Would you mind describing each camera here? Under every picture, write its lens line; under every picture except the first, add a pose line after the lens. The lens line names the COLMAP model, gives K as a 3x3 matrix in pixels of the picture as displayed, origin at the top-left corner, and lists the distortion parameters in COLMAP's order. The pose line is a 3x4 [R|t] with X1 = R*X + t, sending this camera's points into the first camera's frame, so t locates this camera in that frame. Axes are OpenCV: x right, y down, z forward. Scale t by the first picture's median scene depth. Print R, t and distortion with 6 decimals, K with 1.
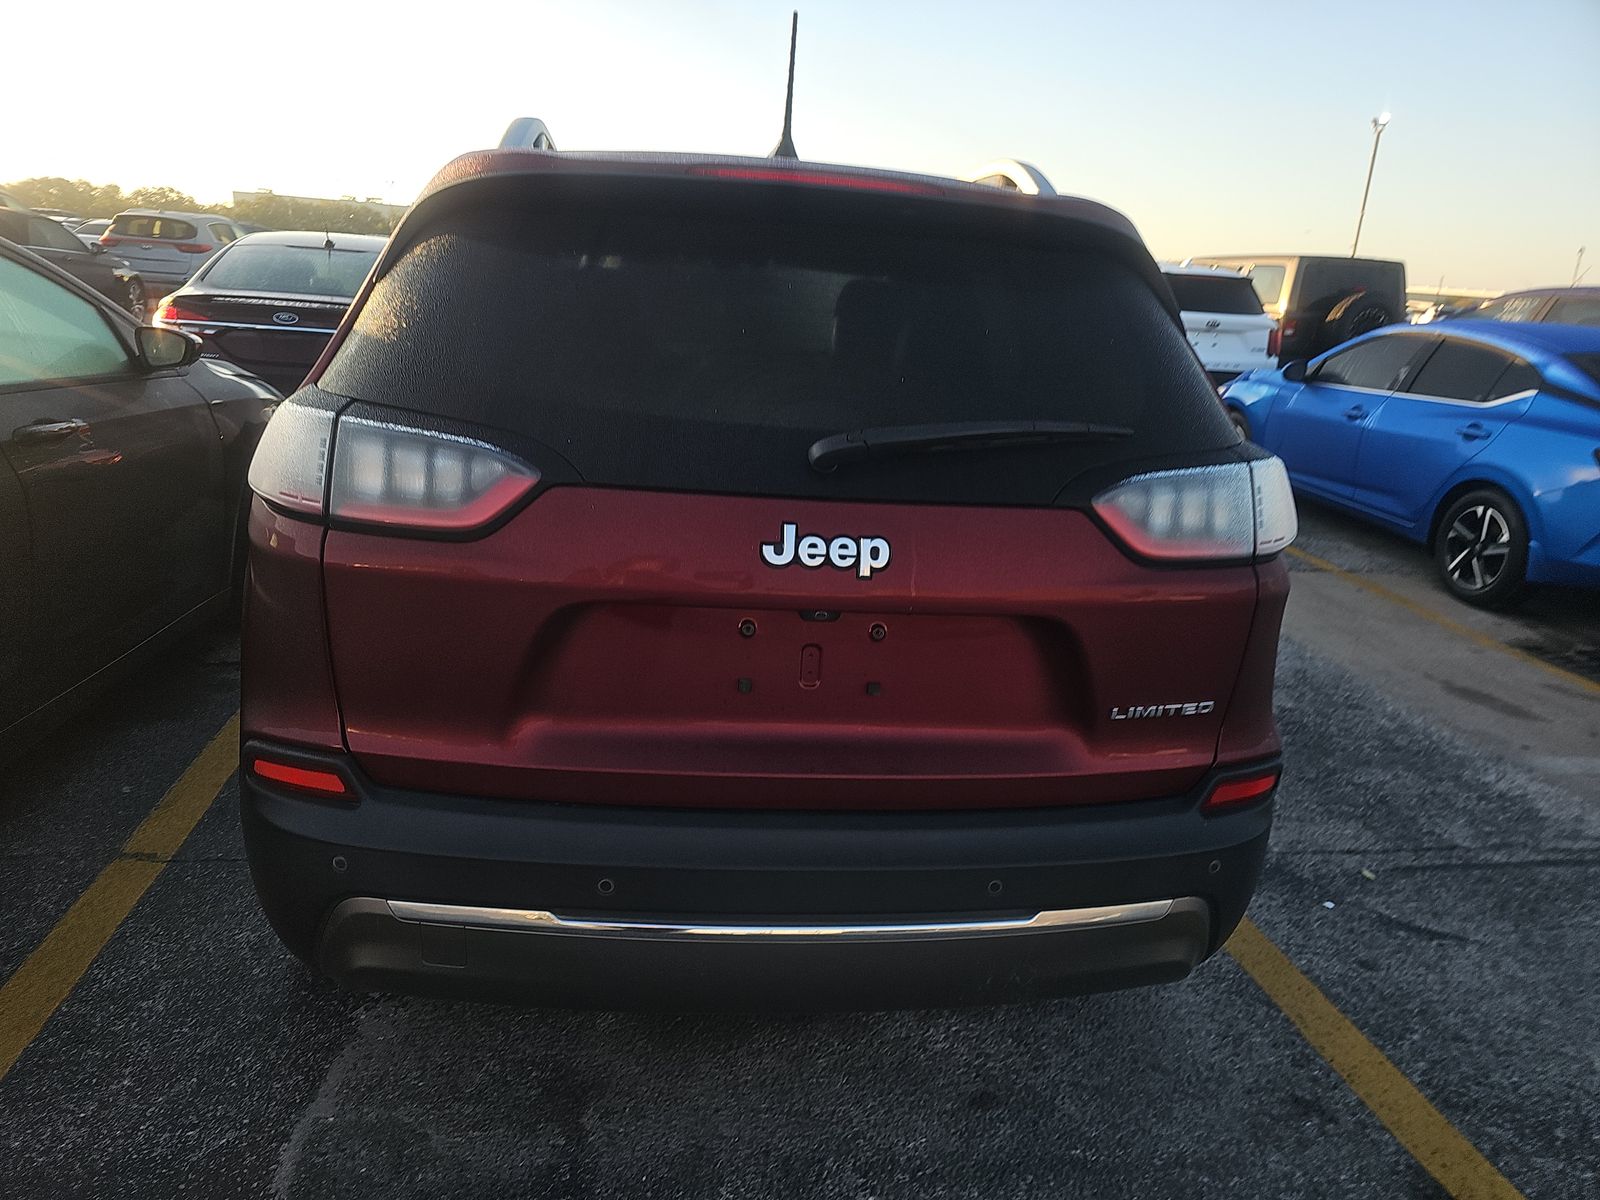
lens RADIAL K [[1071.4, 0, 790.3], [0, 1071.4, 602.9], [0, 0, 1]] dist [0.038677, -0.038637]
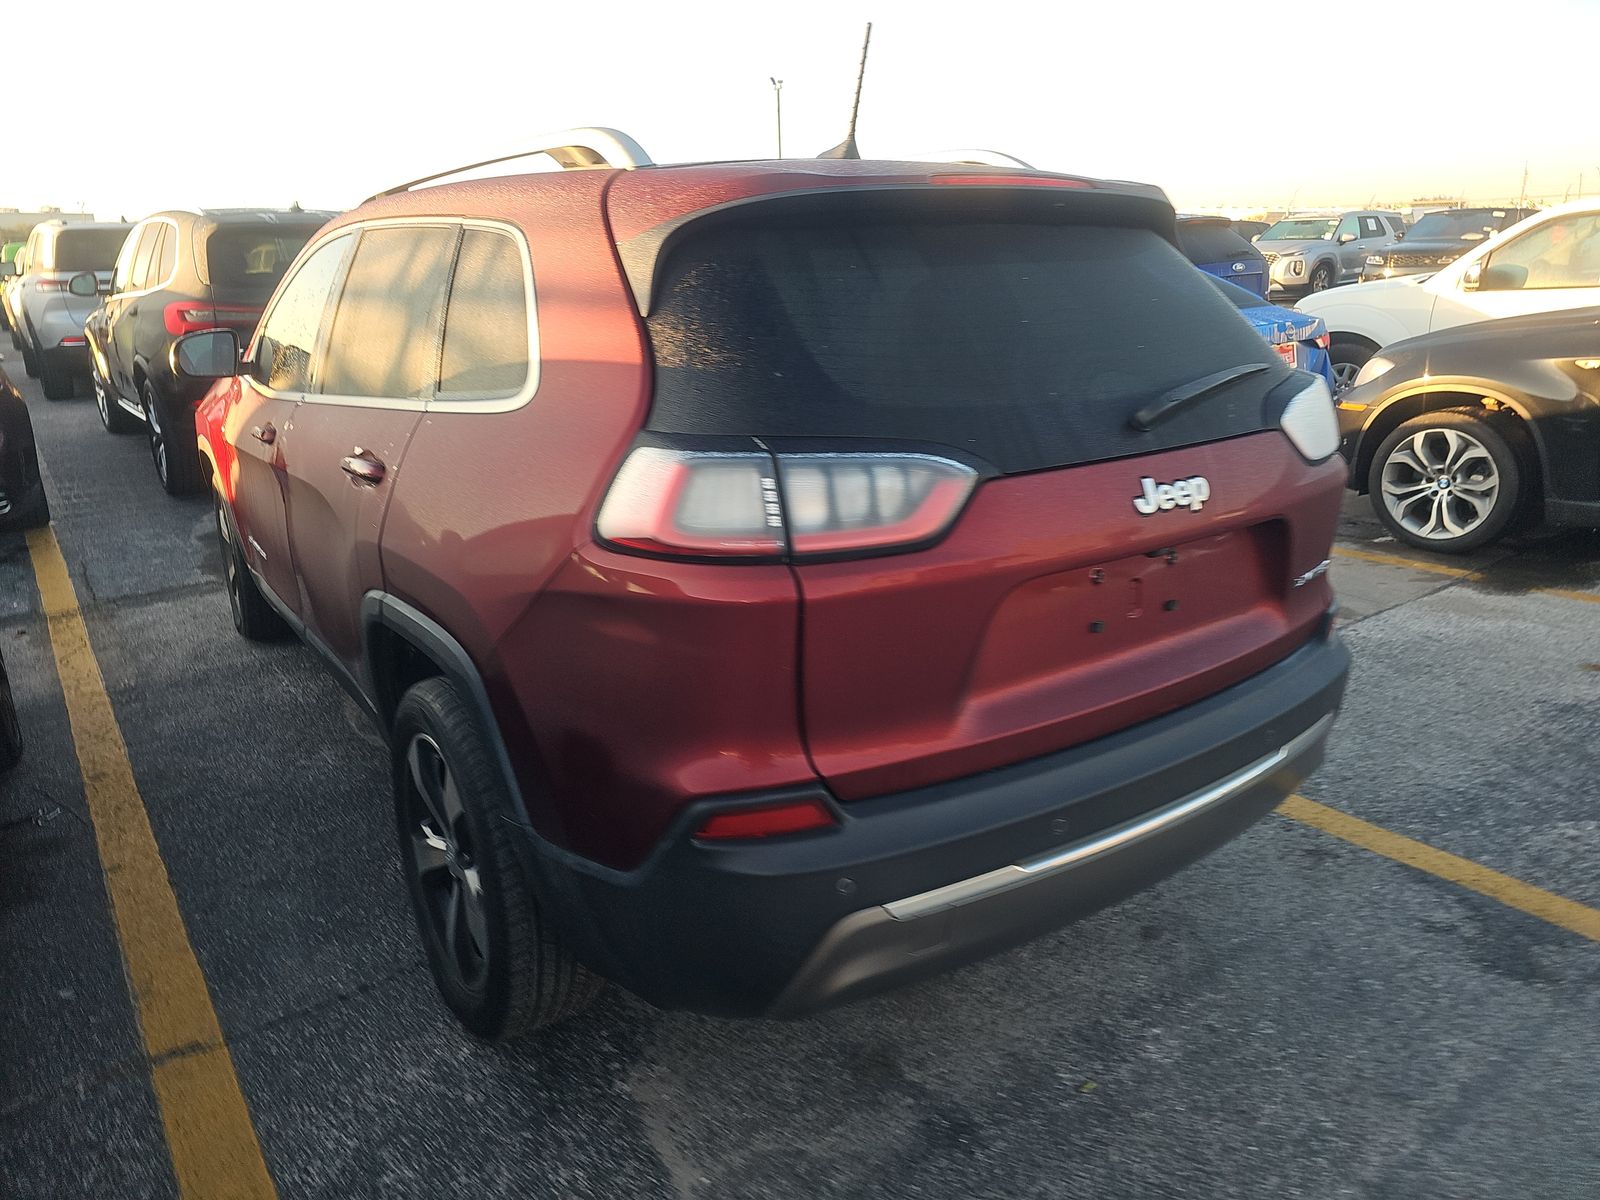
lens RADIAL K [[1064.4, 0, 800.0], [0, 1064.4, 600.0], [0, 0, 1]] dist [0.087790, -0.116092]
pose [[0.875720, -0.225327, 0.427015, -0.795917], [0.213257, 0.973988, 0.076607, -0.105328], [-0.433169, 0.023978, 0.900994, 0.094865]]
